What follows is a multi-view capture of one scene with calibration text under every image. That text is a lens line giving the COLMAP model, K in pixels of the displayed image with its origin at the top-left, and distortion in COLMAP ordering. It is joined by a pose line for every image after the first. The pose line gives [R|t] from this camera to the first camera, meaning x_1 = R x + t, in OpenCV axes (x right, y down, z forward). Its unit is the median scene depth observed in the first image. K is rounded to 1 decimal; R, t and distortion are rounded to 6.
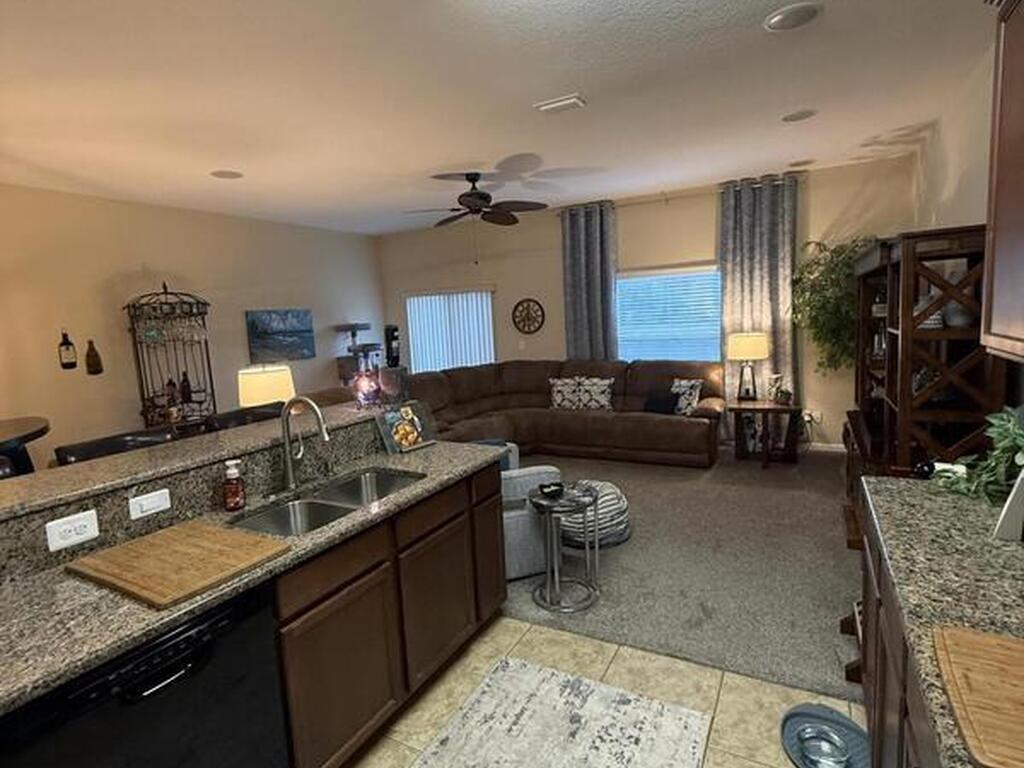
lens RADIAL K [[548.9, 0, 514.6], [0, 548.9, 382.8], [0, 0, 1]] dist [-0.000120, -0.001082]
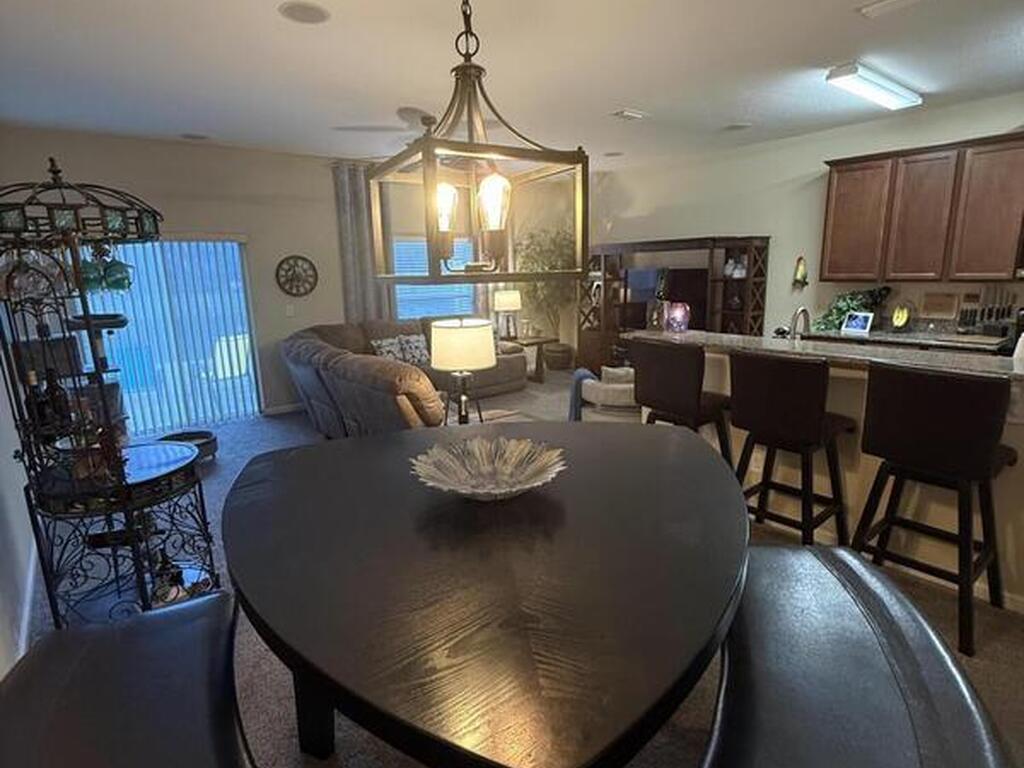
lens RADIAL K [[548.9, 0, 514.4], [0, 548.9, 385.4], [0, 0, 1]] dist [-0.000120, -0.001082]
pose [[0.402995, -0.146671, 0.903373, -0.649073], [0.120597, 0.986978, 0.106446, -0.002075], [-0.907222, 0.066047, 0.415435, 0.342754]]
